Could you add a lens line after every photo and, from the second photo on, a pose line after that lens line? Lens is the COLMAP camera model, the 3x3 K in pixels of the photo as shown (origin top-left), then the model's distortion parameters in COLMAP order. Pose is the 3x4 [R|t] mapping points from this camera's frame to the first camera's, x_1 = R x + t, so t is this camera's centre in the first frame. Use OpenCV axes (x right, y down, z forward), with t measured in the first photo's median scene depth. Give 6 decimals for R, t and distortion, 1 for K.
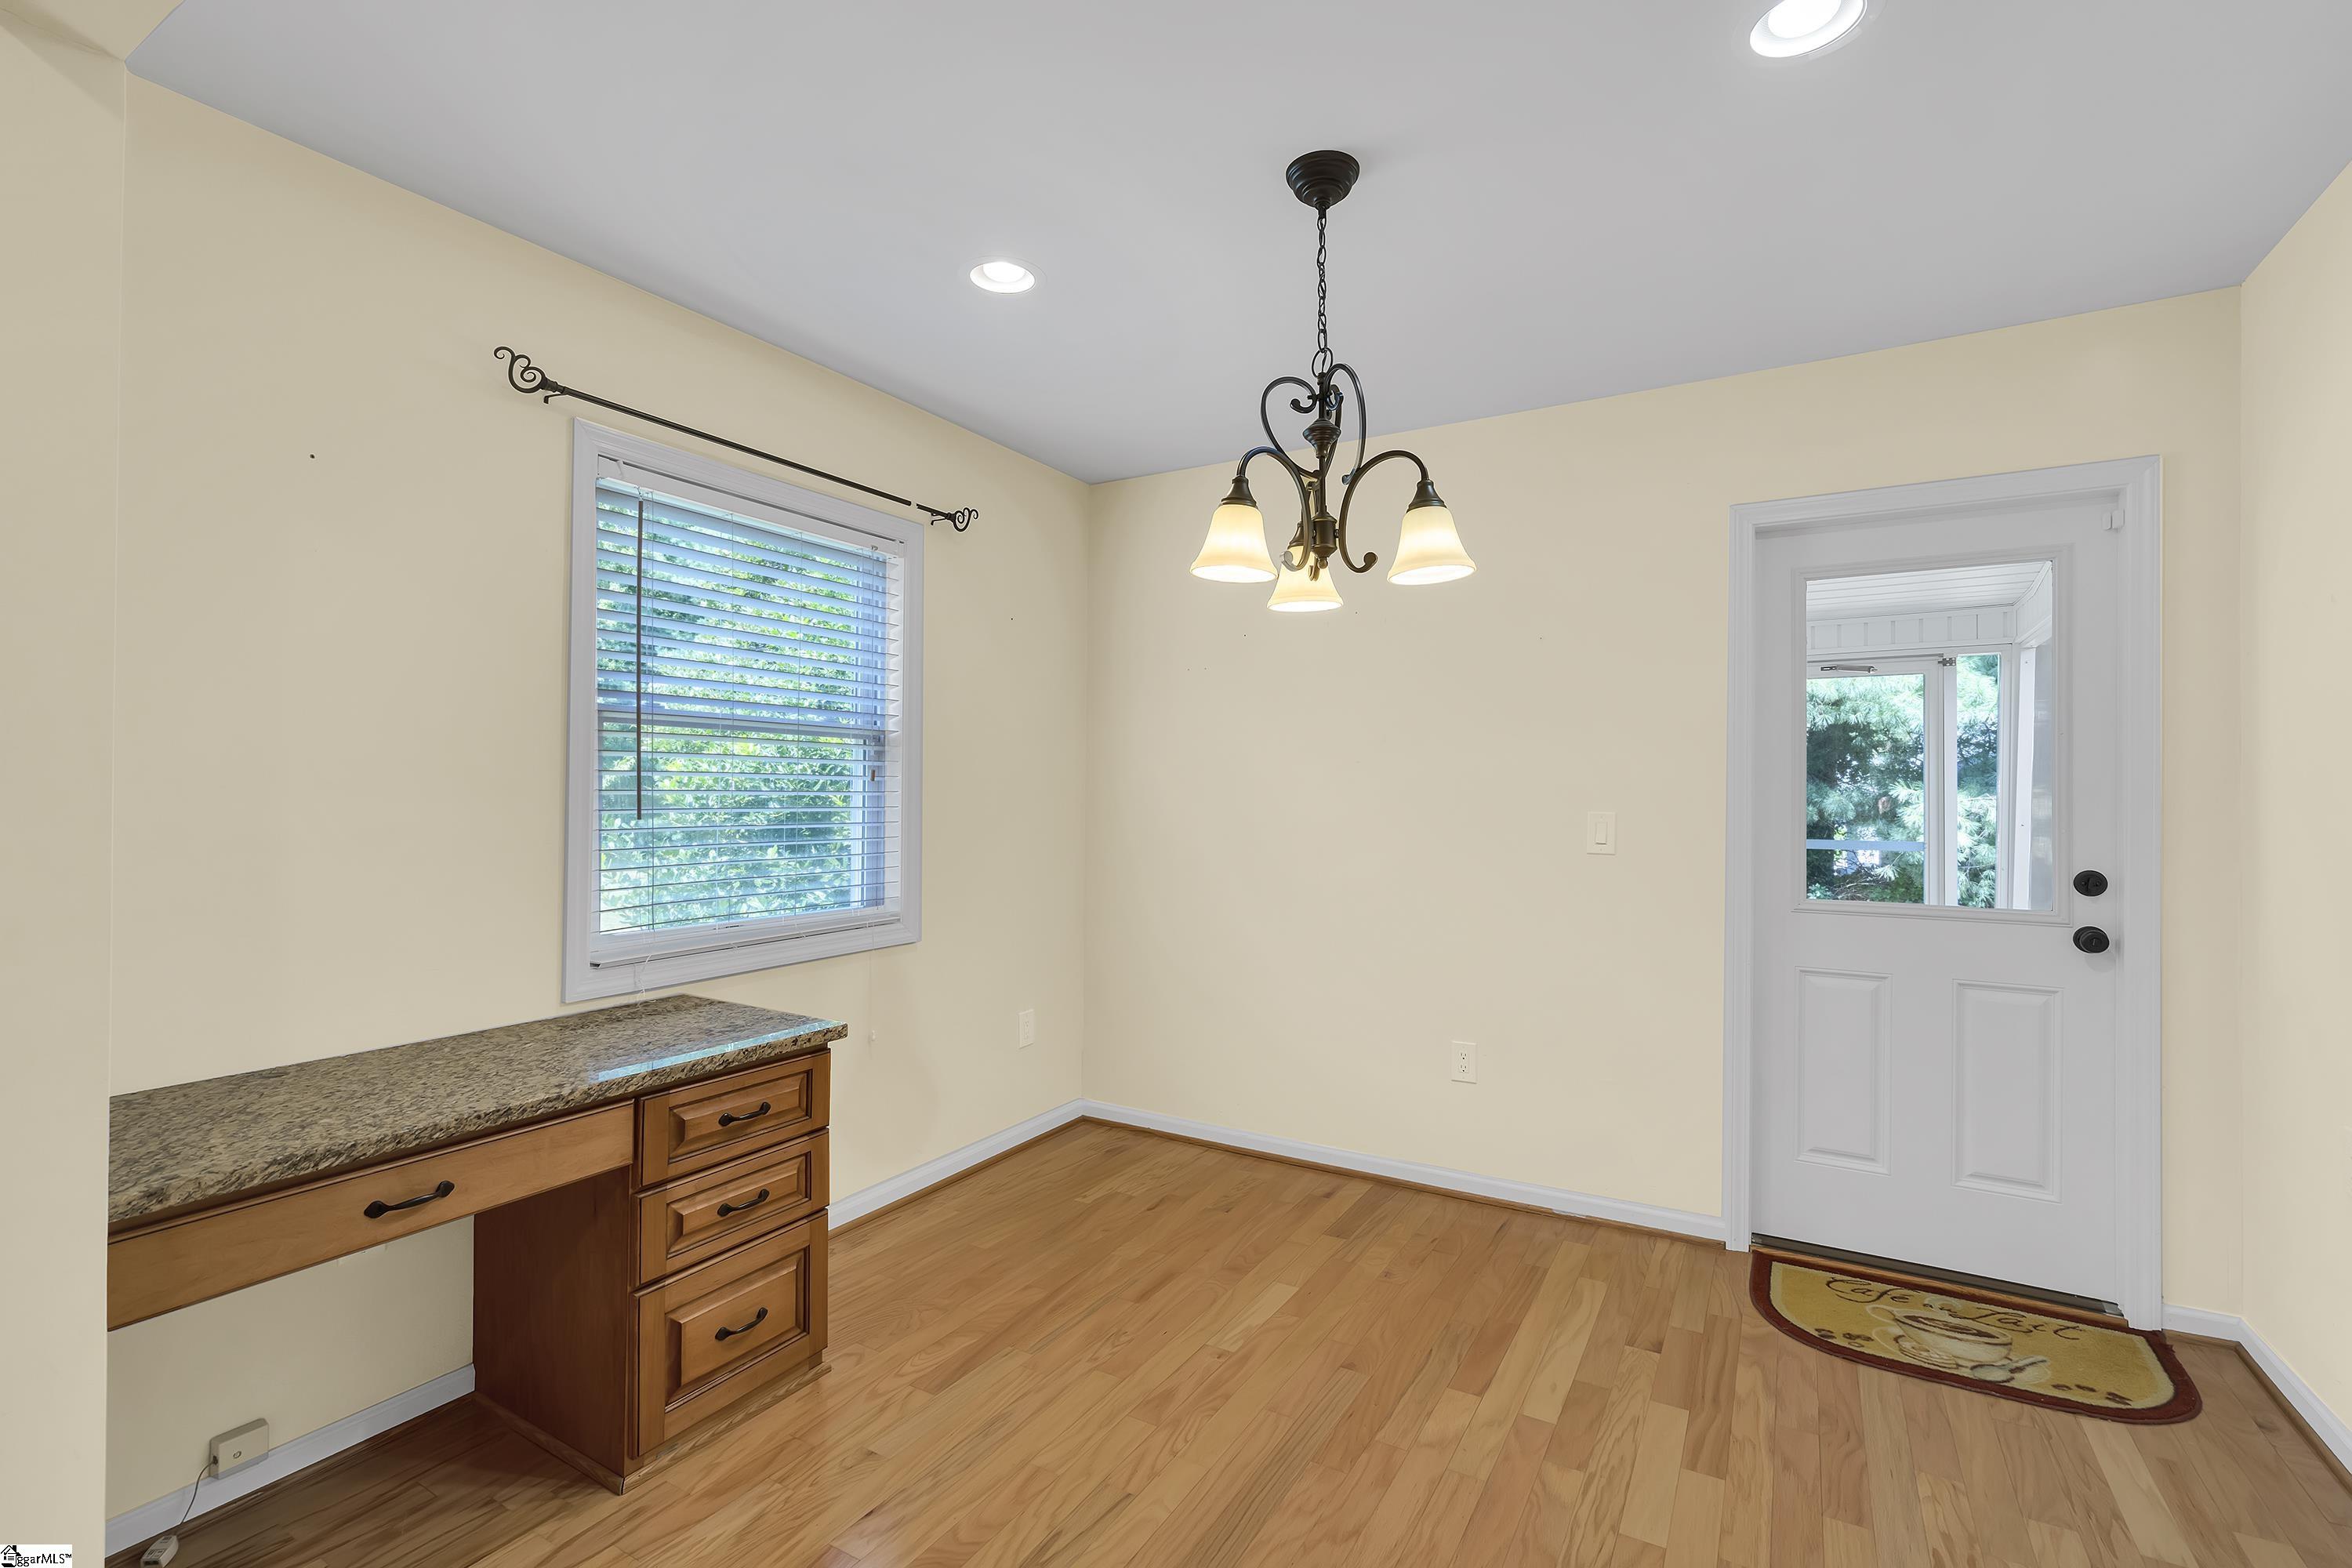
lens RADIAL K [[1050.0, 0, 1176.0], [0, 1050.0, 784.0], [0, 0, 1]] dist [-0.012769, -0.000199]
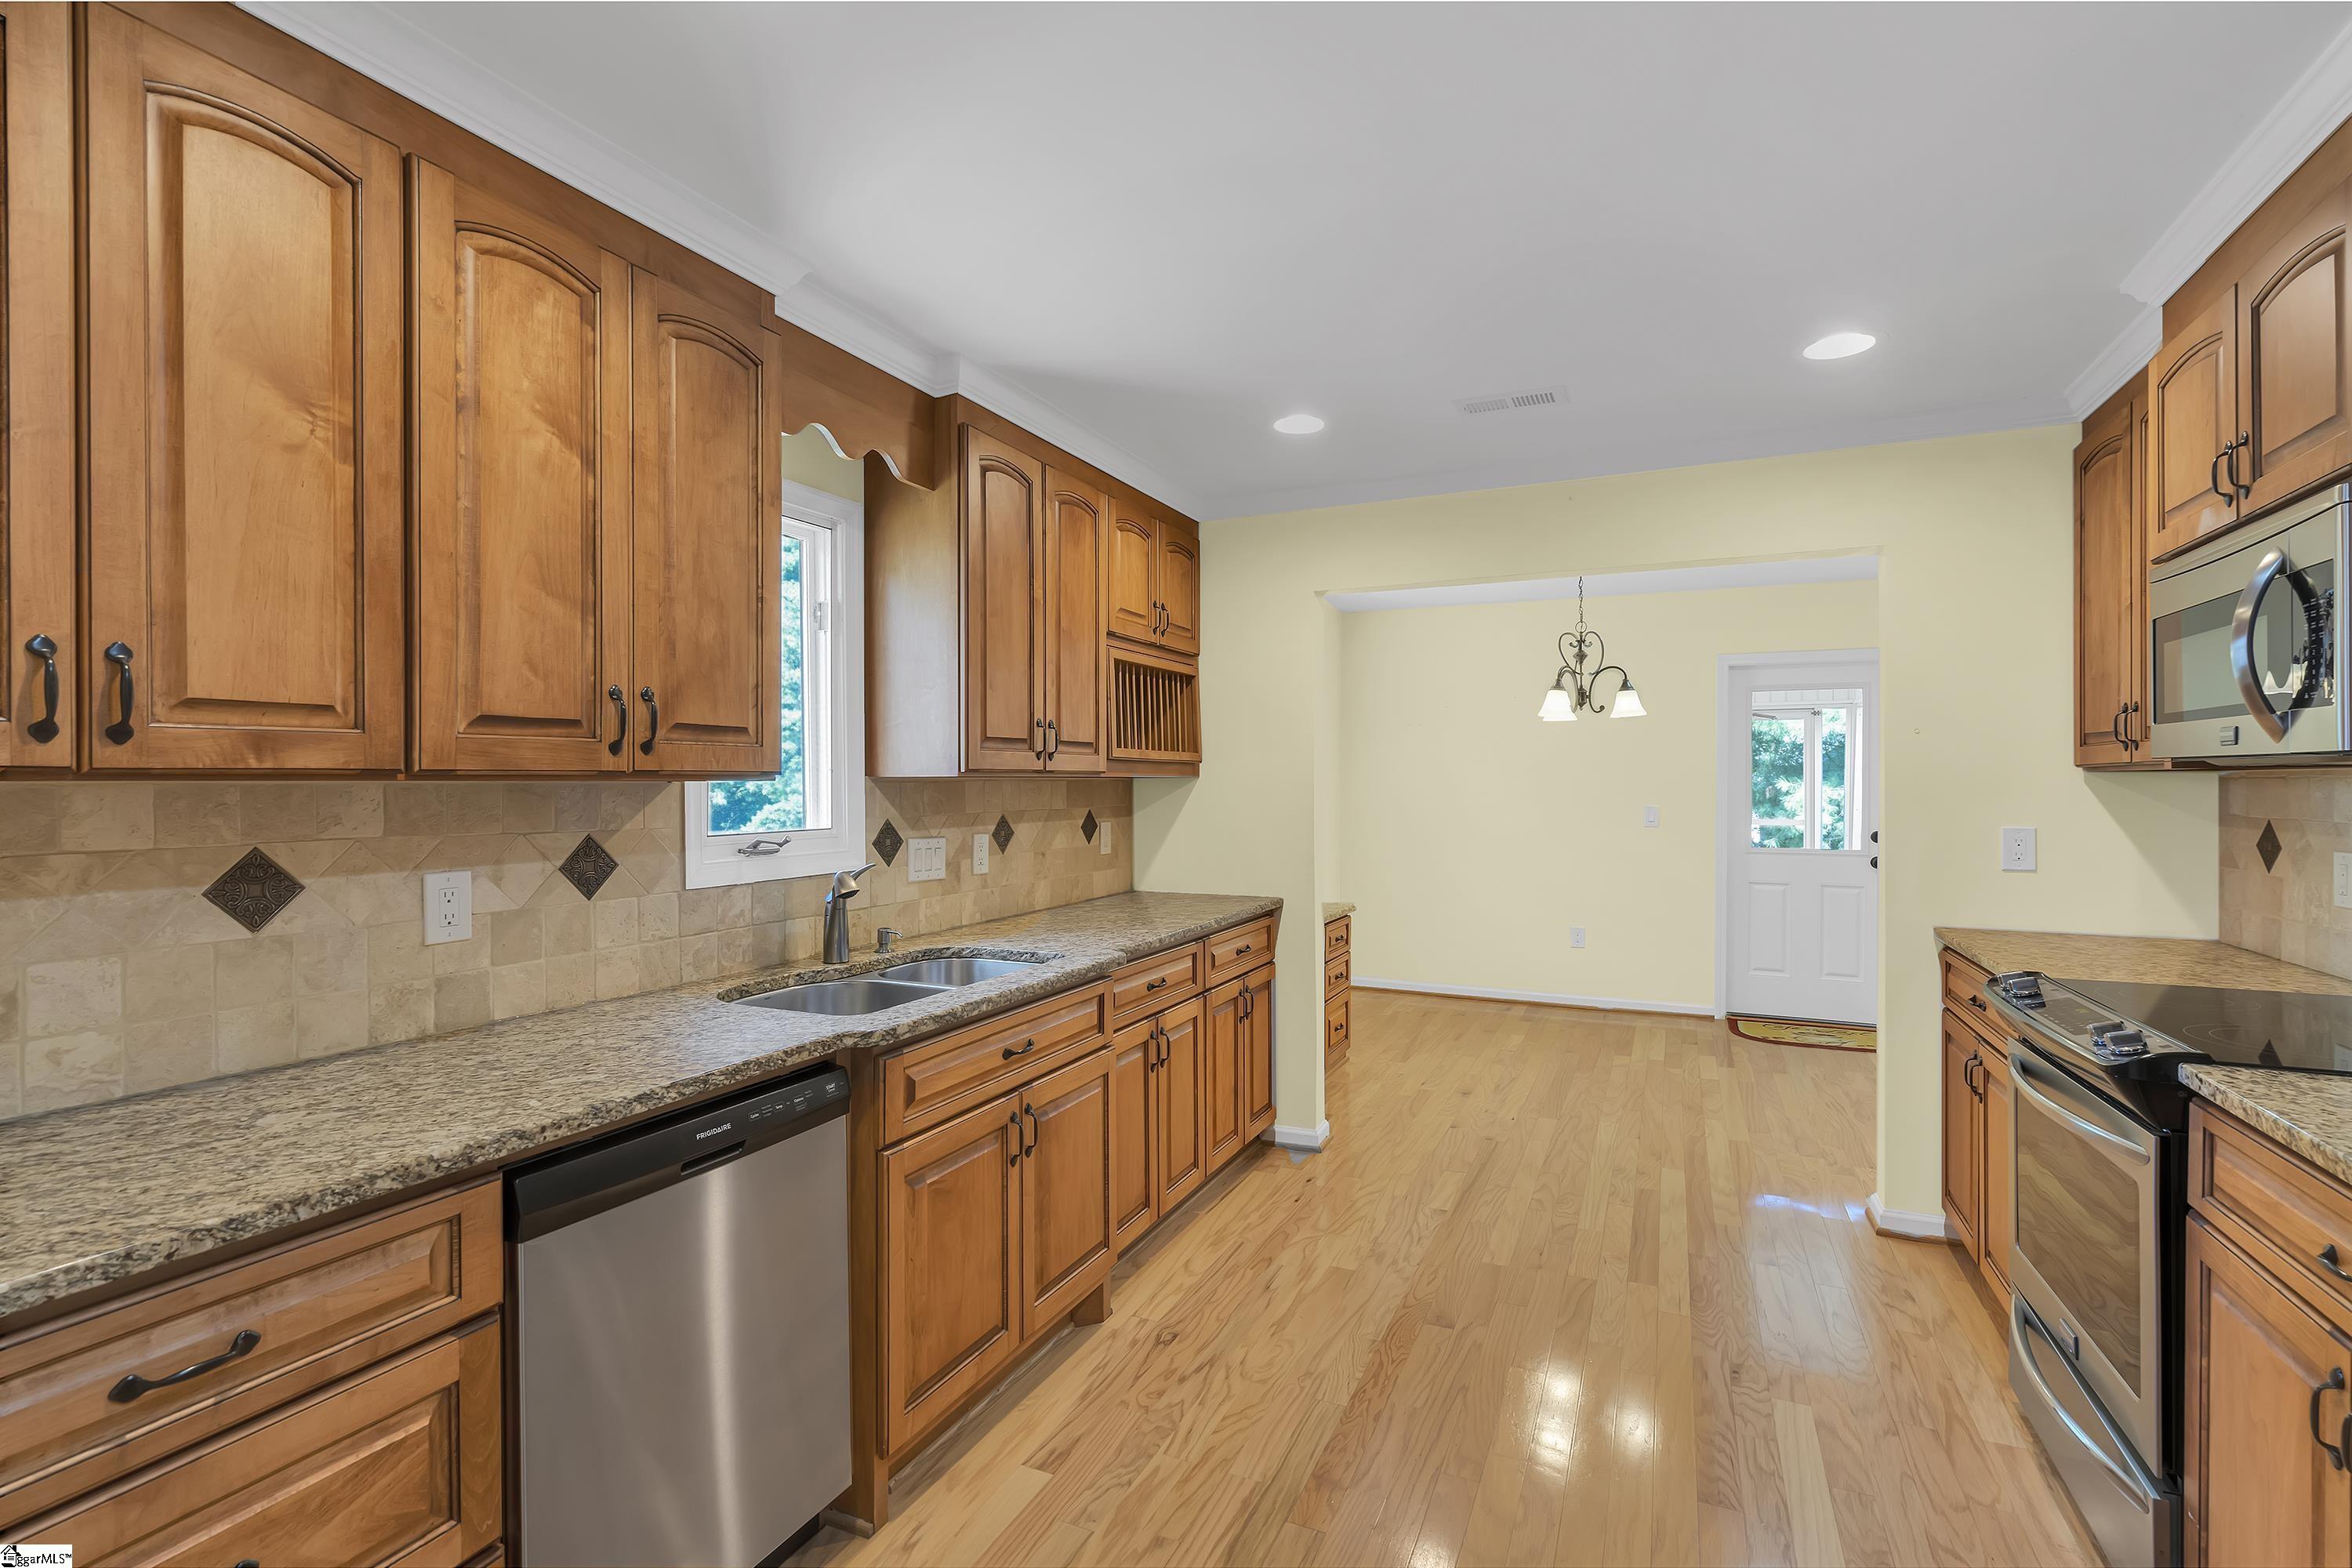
lens RADIAL K [[1050.0, 0, 1176.0], [0, 1050.0, 784.0], [0, 0, 1]] dist [-0.012769, -0.000199]
pose [[0.995928, -0.006218, 0.089940, -0.712021], [0.005044, 0.999899, 0.013284, -0.047164], [-0.090013, -0.012776, 0.995859, -0.950063]]
